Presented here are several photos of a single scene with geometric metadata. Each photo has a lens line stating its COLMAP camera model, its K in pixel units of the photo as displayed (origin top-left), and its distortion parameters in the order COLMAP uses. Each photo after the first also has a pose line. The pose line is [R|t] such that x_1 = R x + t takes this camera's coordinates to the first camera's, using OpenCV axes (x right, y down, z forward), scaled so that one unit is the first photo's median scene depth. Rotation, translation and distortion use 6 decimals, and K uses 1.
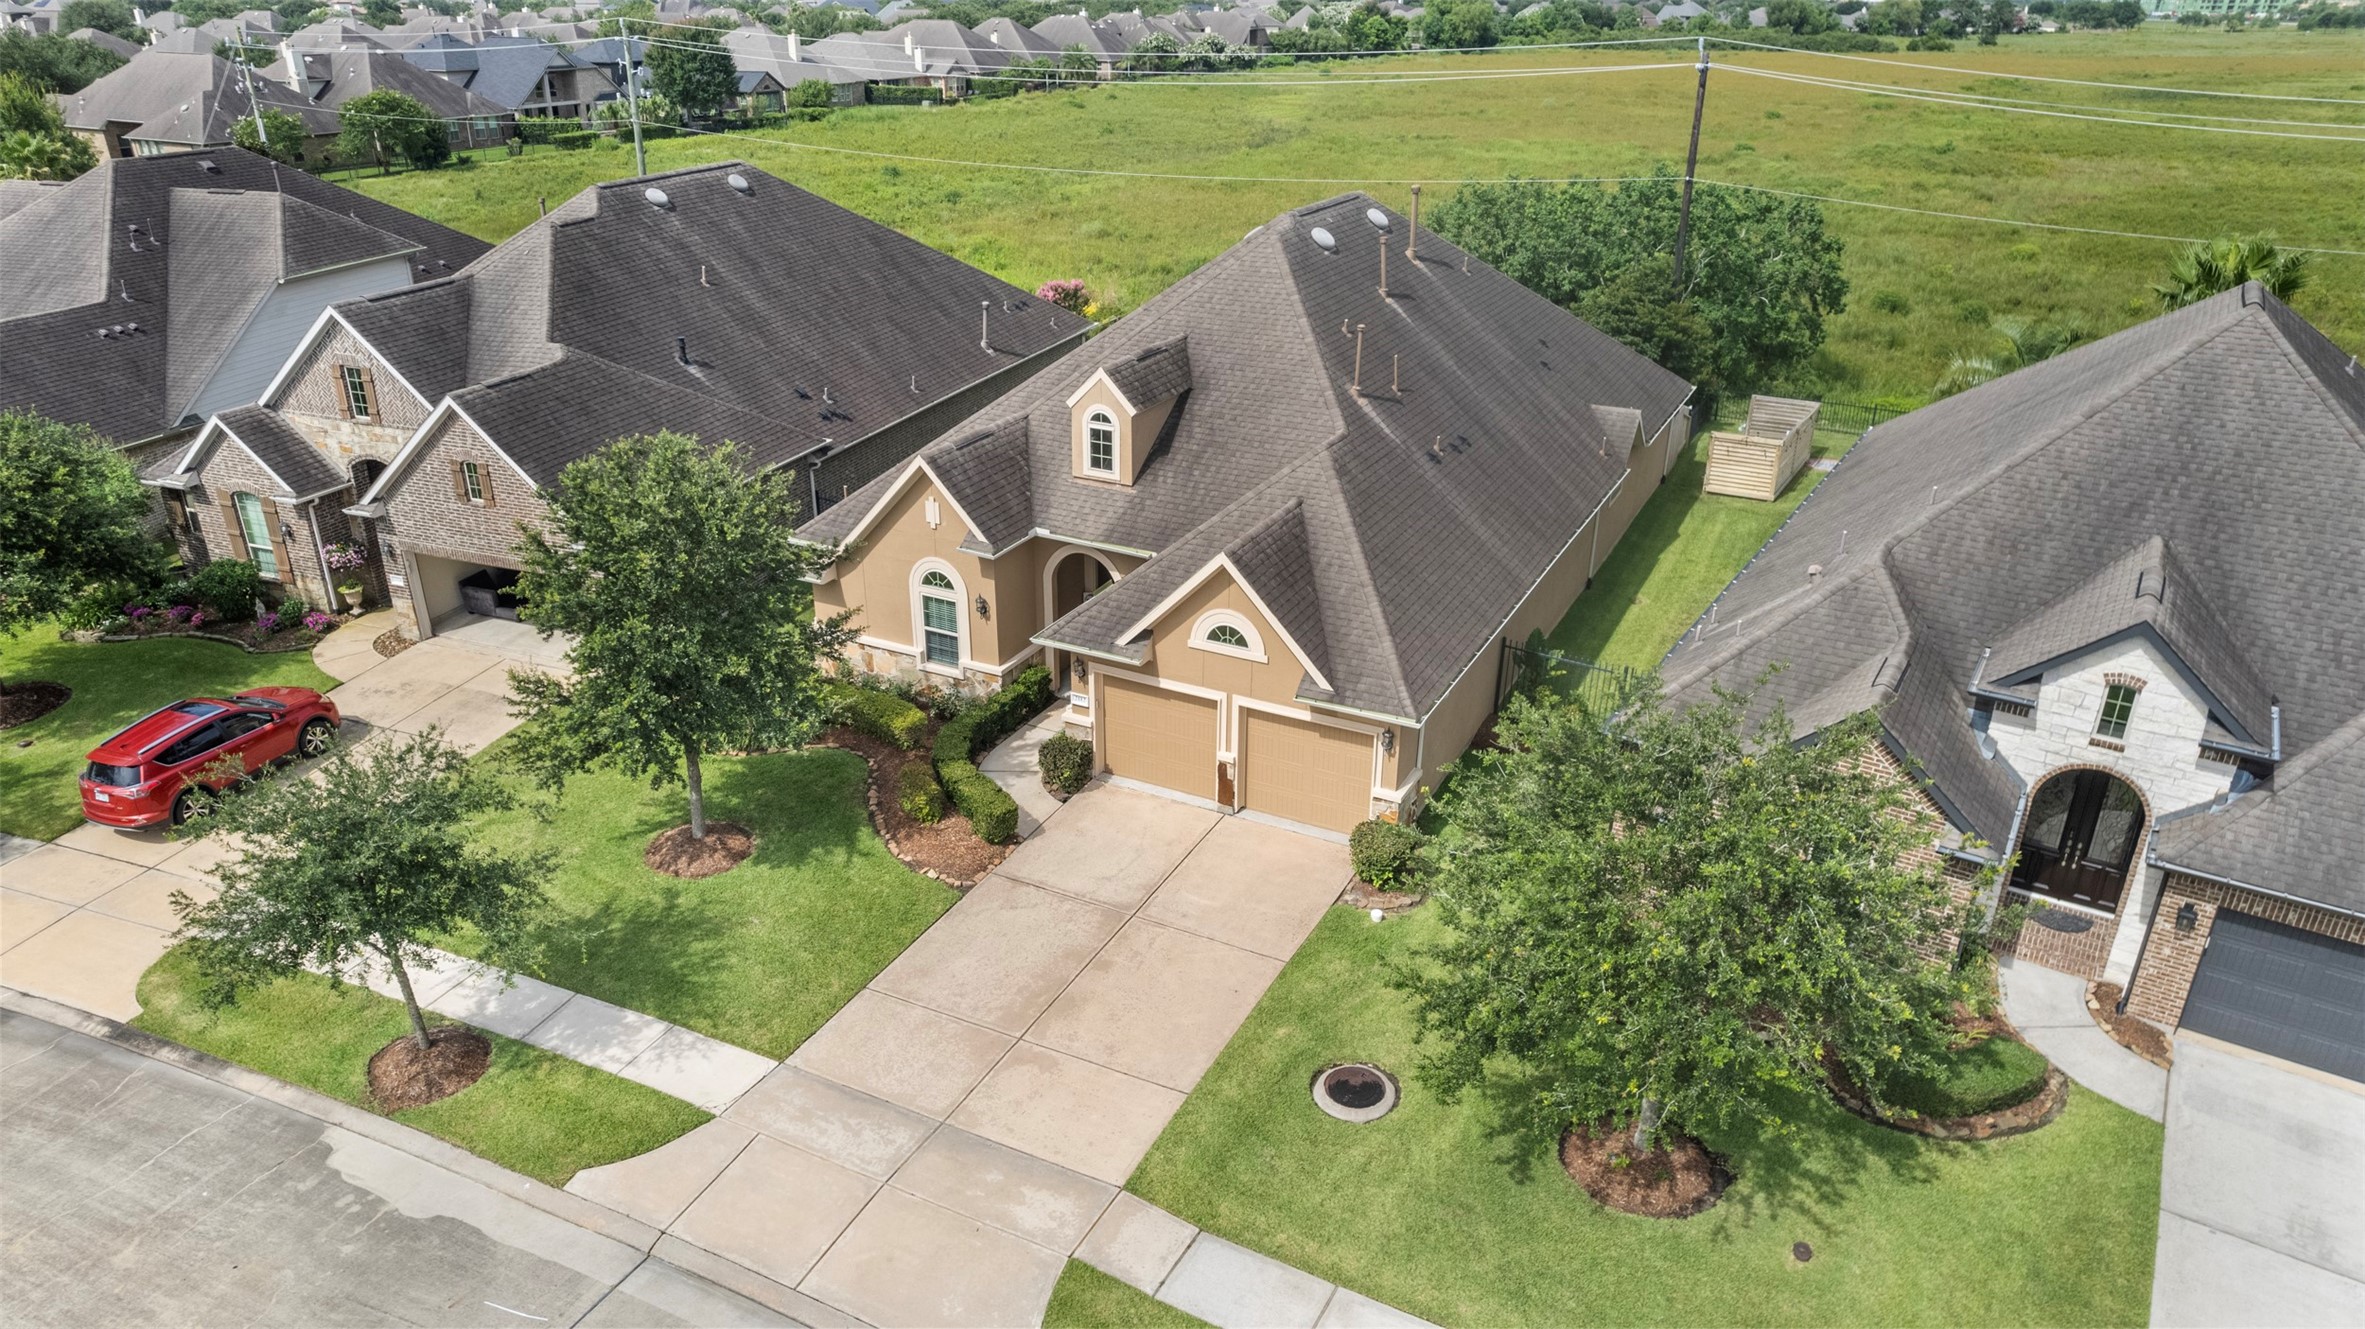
lens RADIAL K [[1522.2, 0, 1182.5], [0, 1522.2, 664.5], [0, 0, 1]] dist [-0.060748, 0.039743]
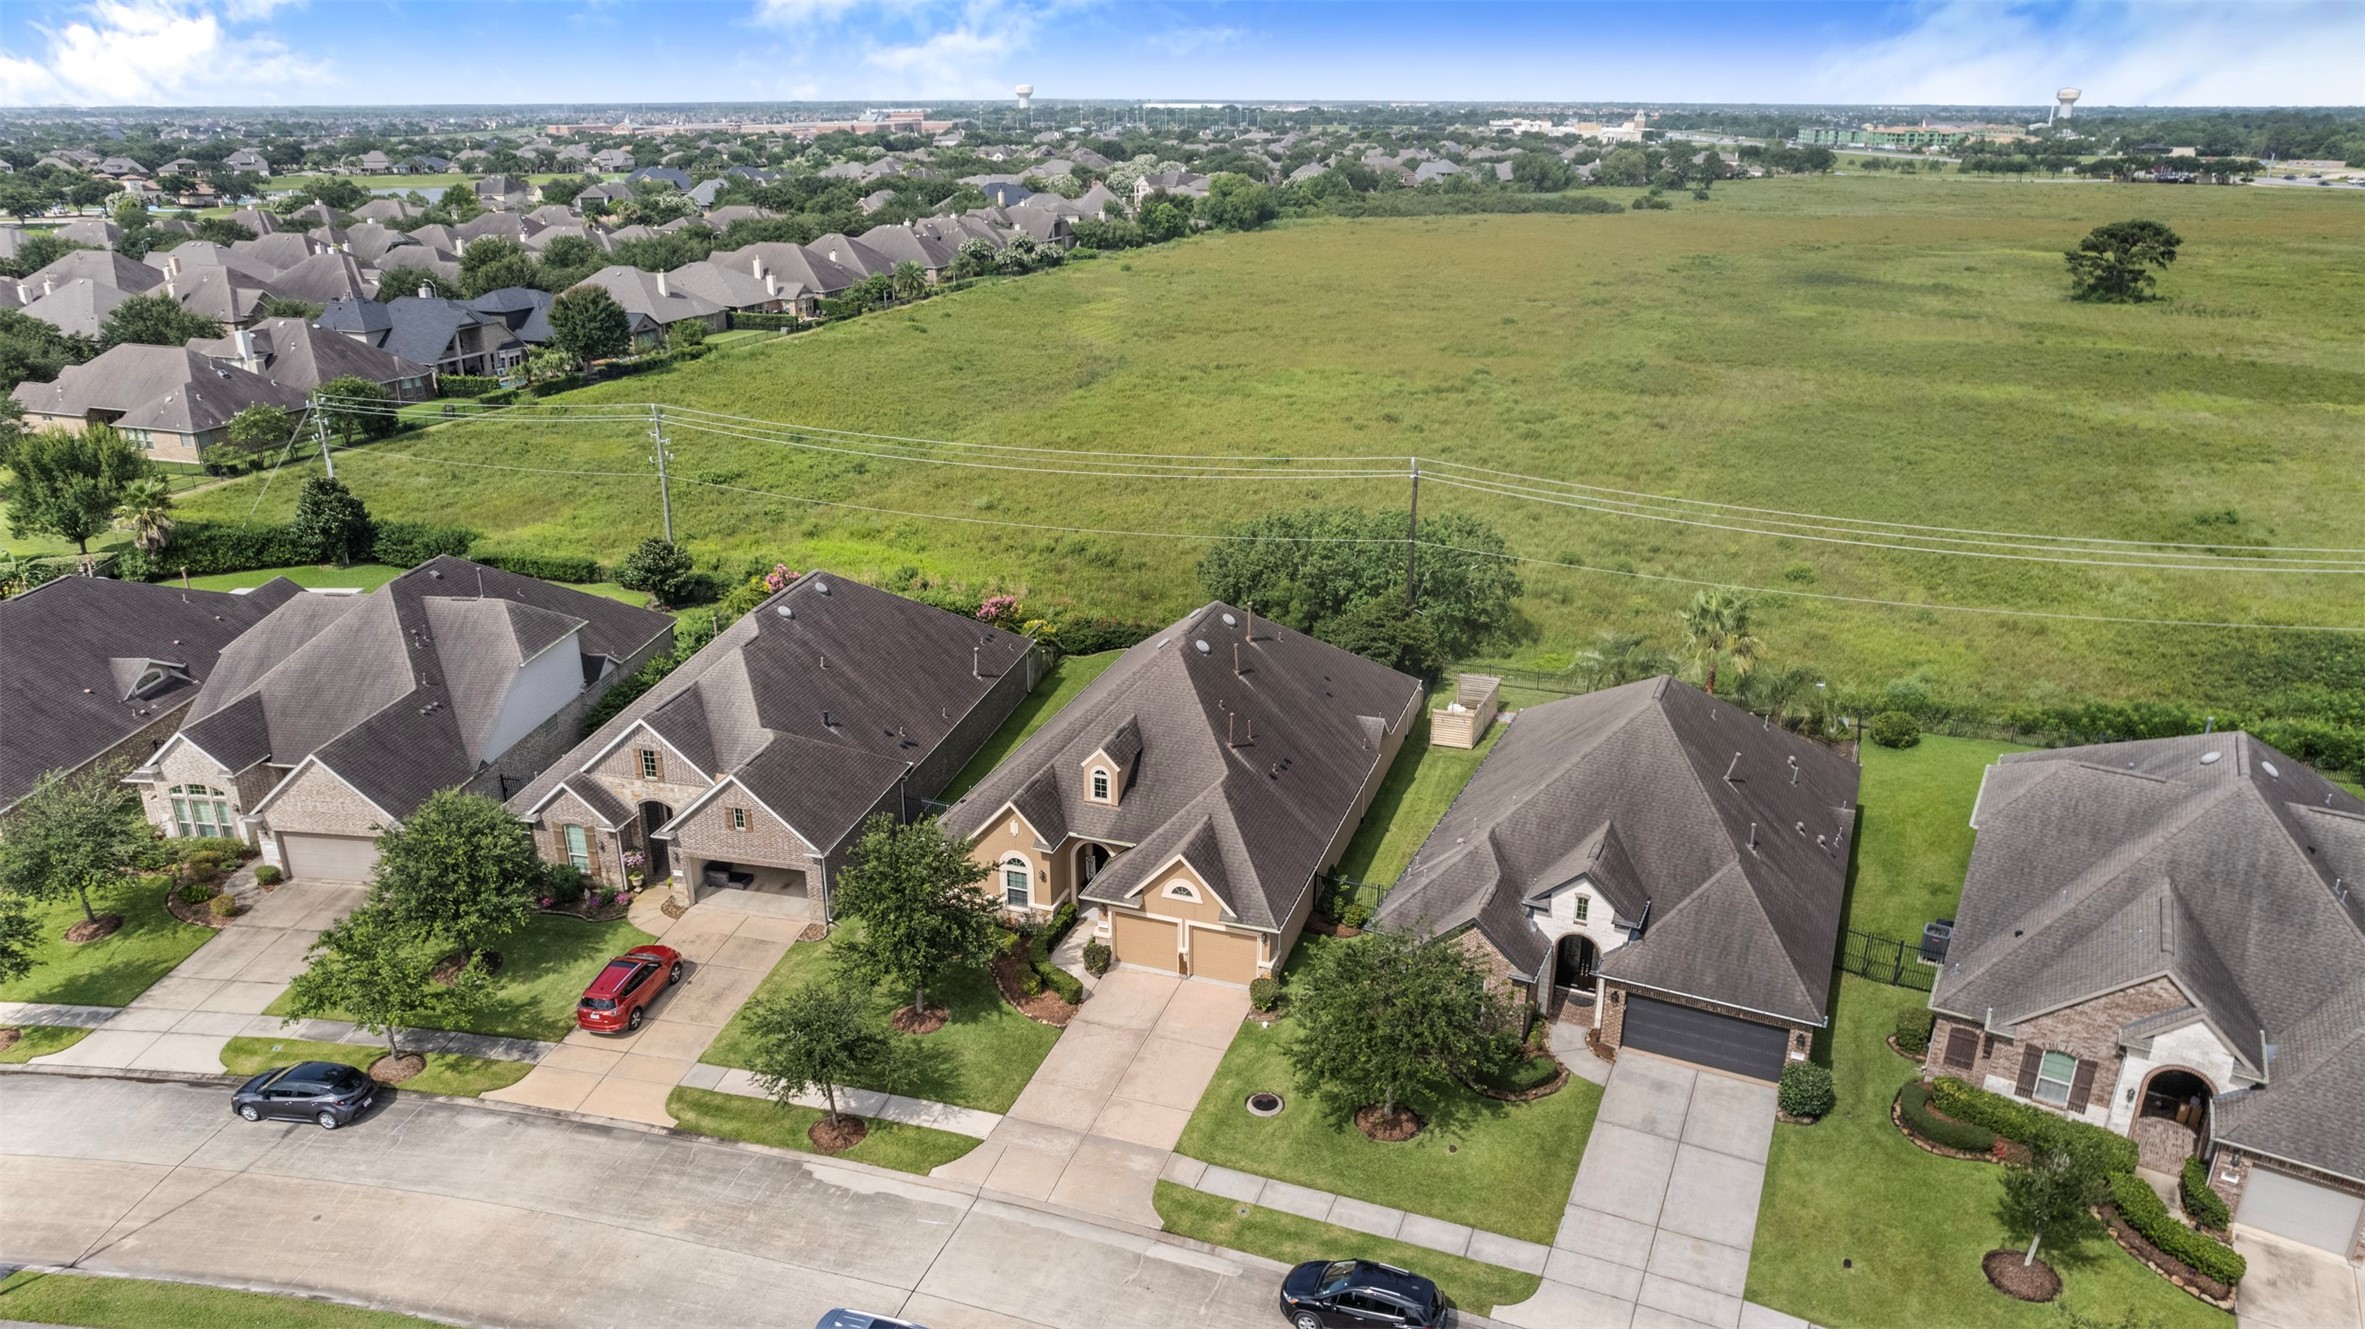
lens RADIAL K [[1522.2, 0, 1182.5], [0, 1522.2, 664.5], [0, 0, 1]] dist [-0.060748, 0.039743]
pose [[0.990804, -0.053172, 0.124422, -0.195538], [0.062127, 0.995664, -0.069239, -0.170653], [-0.120200, 0.076332, 0.989811, -0.976176]]
